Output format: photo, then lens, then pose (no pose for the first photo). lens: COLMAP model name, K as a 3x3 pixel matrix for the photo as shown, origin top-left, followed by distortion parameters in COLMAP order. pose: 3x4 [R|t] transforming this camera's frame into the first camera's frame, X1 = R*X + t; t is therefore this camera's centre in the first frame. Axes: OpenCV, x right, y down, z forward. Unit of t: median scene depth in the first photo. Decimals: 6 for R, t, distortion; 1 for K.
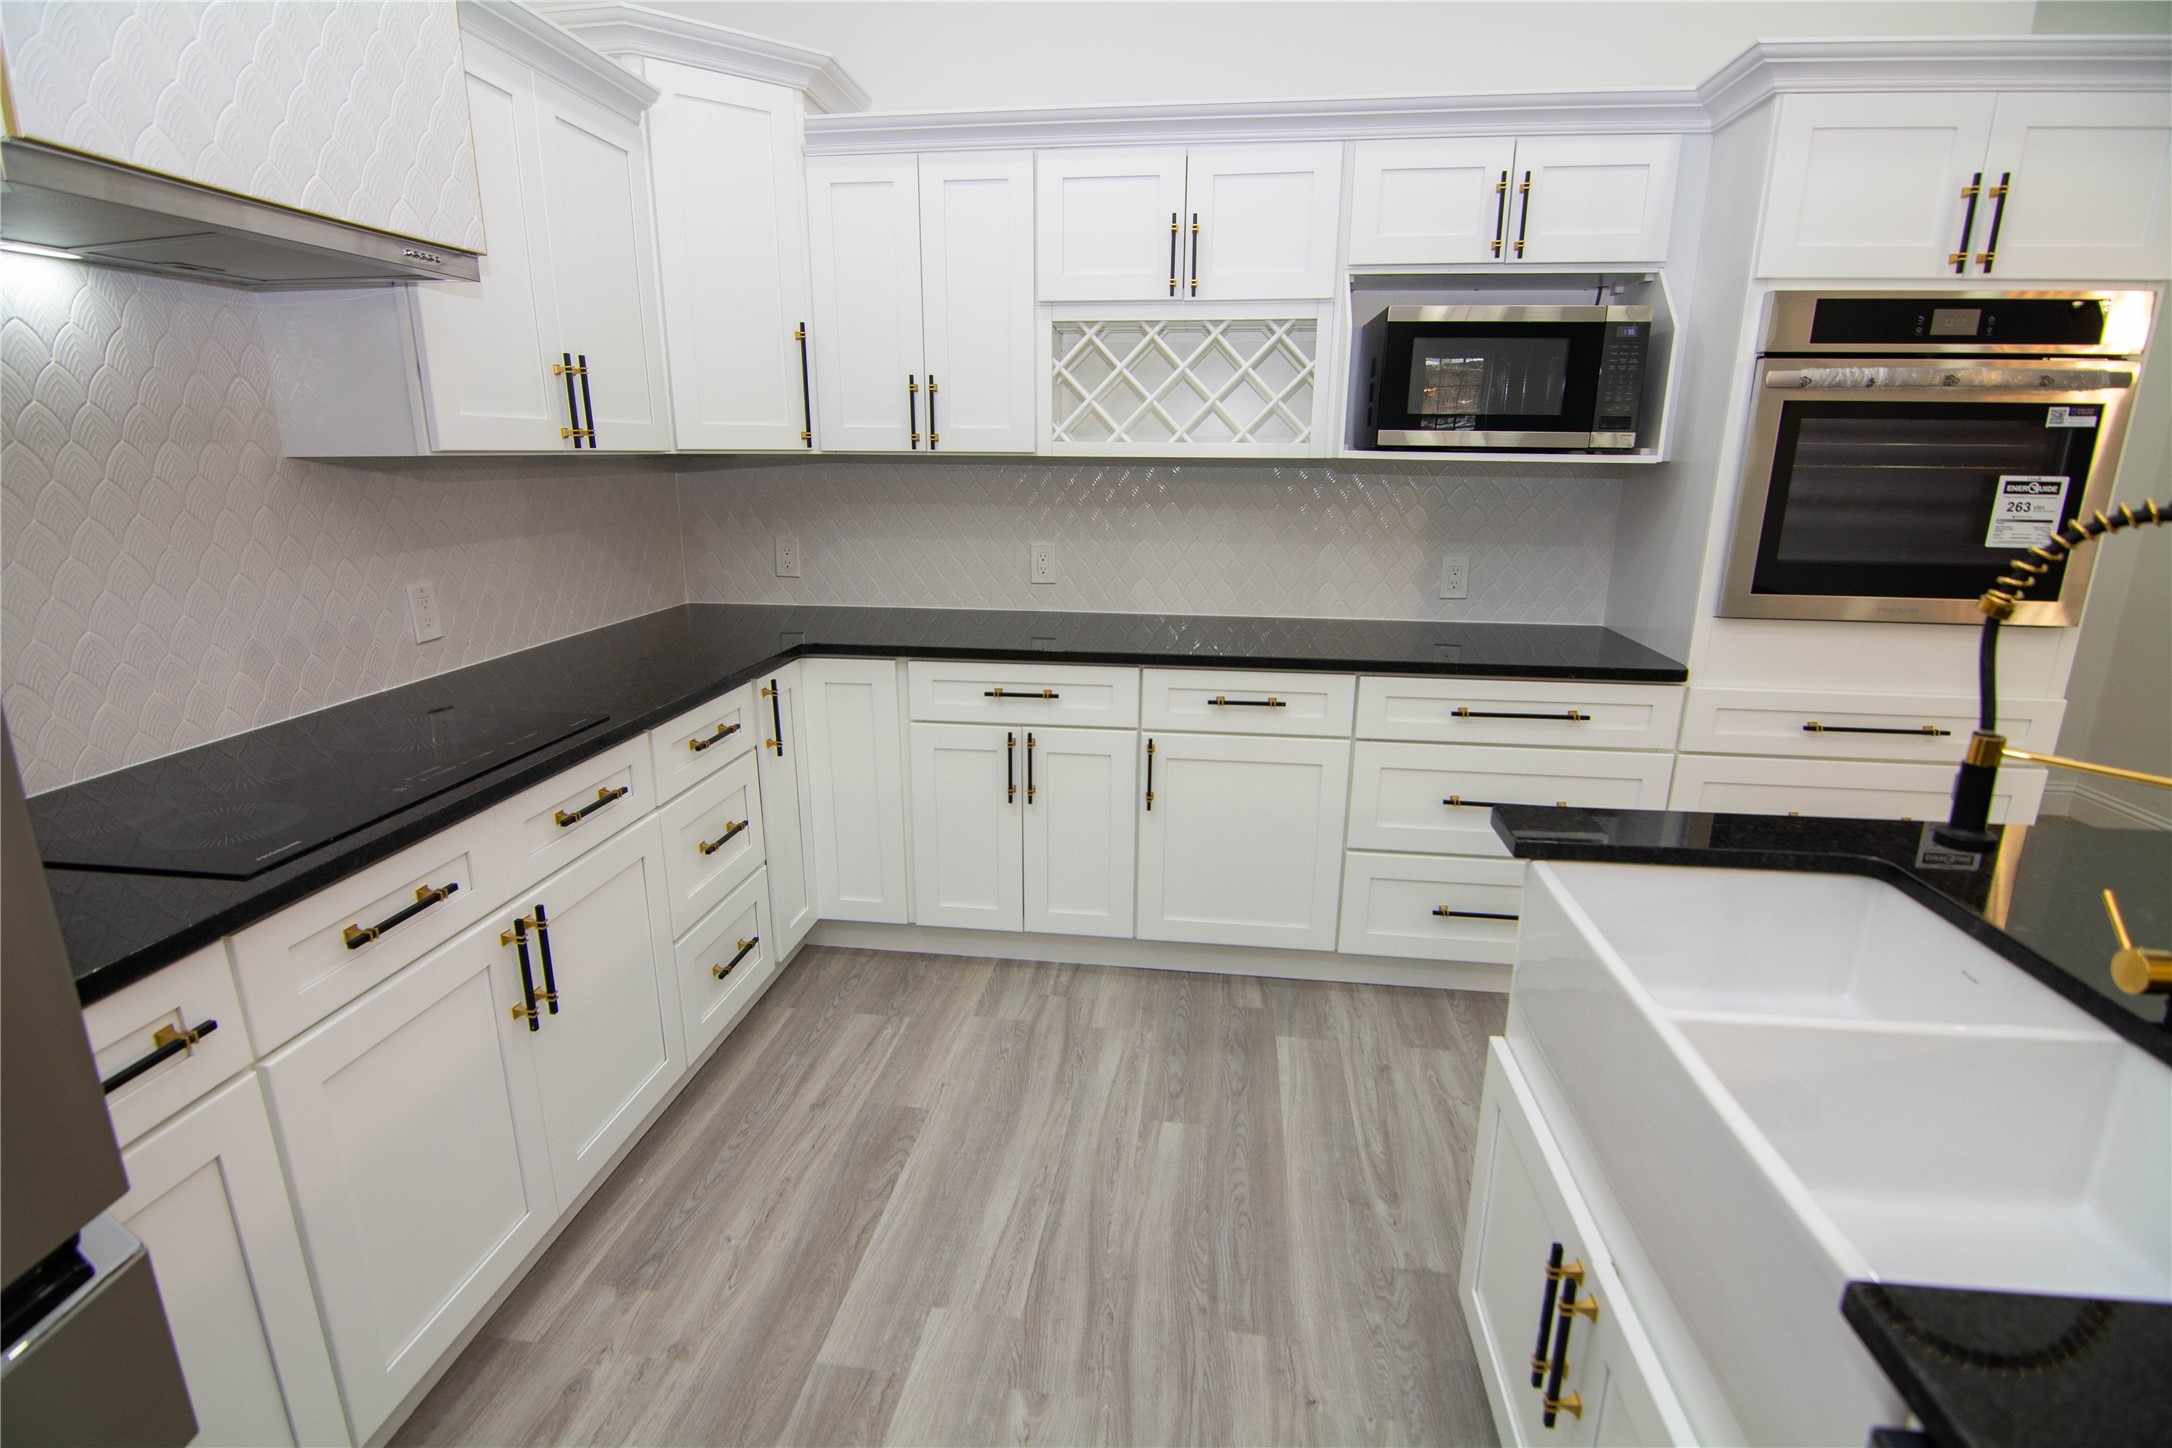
lens RADIAL K [[1049.1, 0, 1073.4], [0, 1049.1, 739.5], [0, 0, 1]] dist [-0.016952, -0.004402]
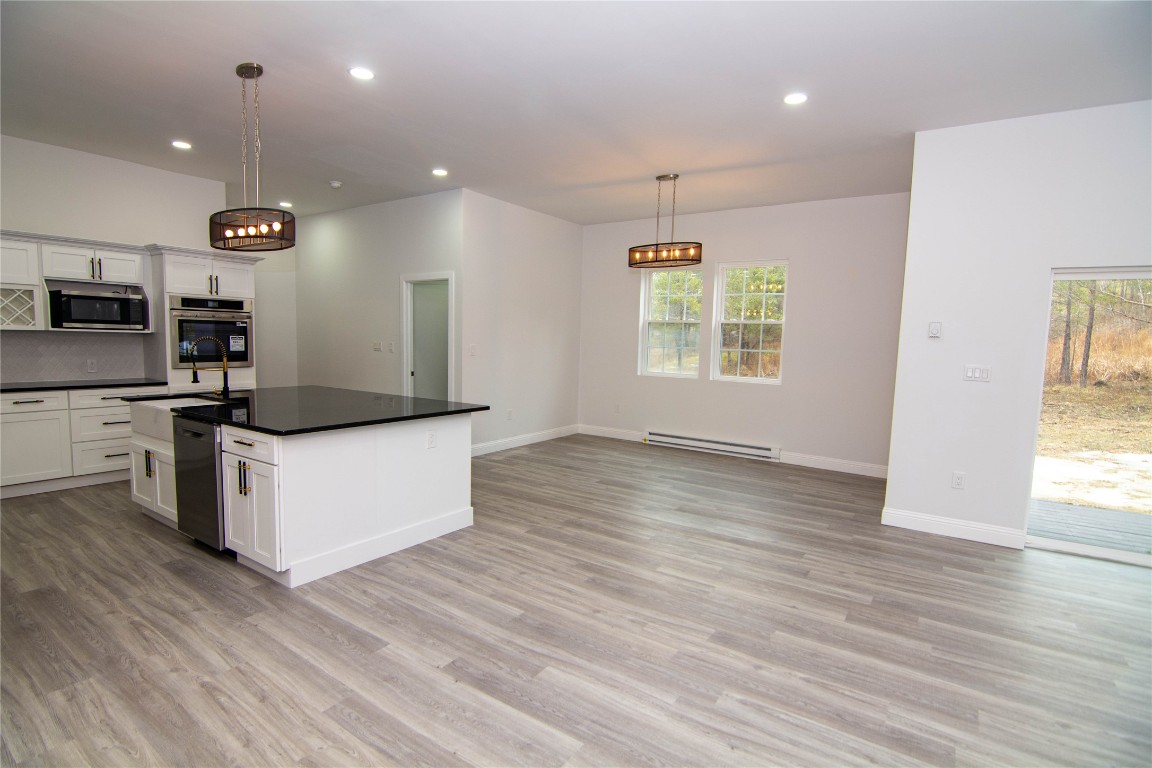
lens RADIAL K [[556.4, 0, 570.1], [0, 556.4, 395.0], [0, 0, 1]] dist [-0.016952, -0.004402]
pose [[0.454354, -0.082786, 0.886966, -0.564885], [0.211660, 0.977192, -0.017217, 0.325108], [-0.865310, 0.195558, 0.461514, -1.242896]]
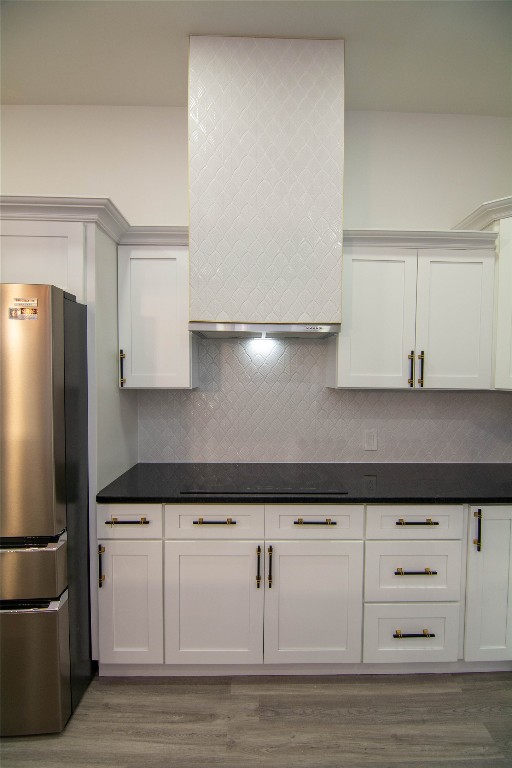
lens RADIAL K [[371.0, 0, 259.2], [0, 371.0, 387.4], [0, 0, 1]] dist [-0.016952, -0.004402]
pose [[0.151867, 0.036481, -0.987727, 0.551827], [-0.271808, 0.962331, -0.006249, -0.291471], [0.950293, 0.269421, 0.156063, 0.869002]]
